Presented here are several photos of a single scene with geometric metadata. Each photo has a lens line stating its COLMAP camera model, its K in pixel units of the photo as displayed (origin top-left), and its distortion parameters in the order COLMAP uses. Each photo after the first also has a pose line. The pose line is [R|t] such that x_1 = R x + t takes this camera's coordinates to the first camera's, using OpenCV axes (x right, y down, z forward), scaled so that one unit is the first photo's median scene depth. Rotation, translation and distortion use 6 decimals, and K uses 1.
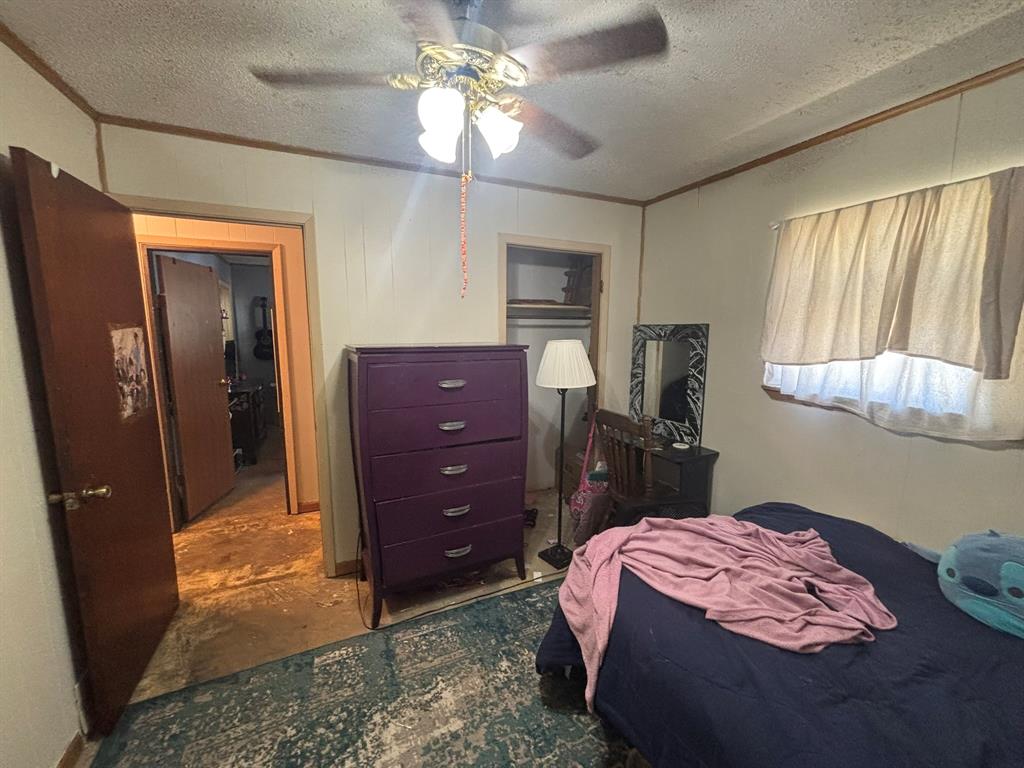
lens RADIAL K [[413.0, 0, 512.0], [0, 413.0, 384.0], [0, 0, 1]] dist [-0.000328, -0.000054]
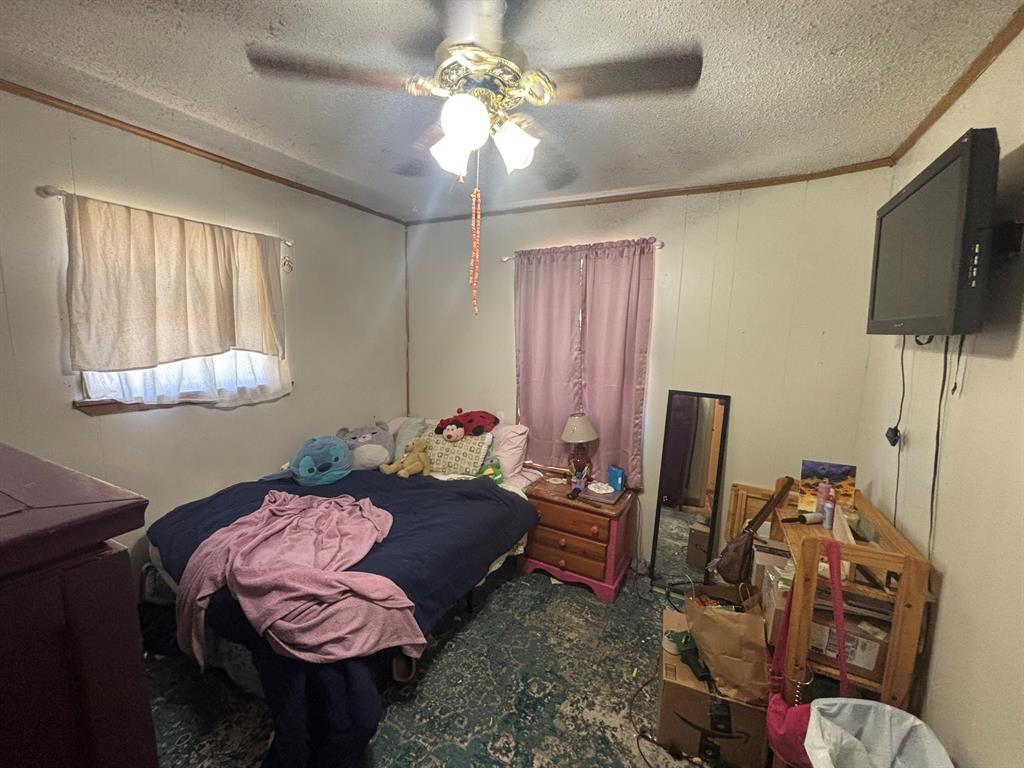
lens RADIAL K [[410.9, 0, 512.0], [0, 410.9, 384.0], [0, 0, 1]] dist [0.000160, -0.000046]
pose [[-0.606203, -0.129520, 0.784693, -0.663290], [0.076183, 0.972656, 0.219399, -0.186163], [-0.791653, 0.192780, -0.579760, 1.079551]]
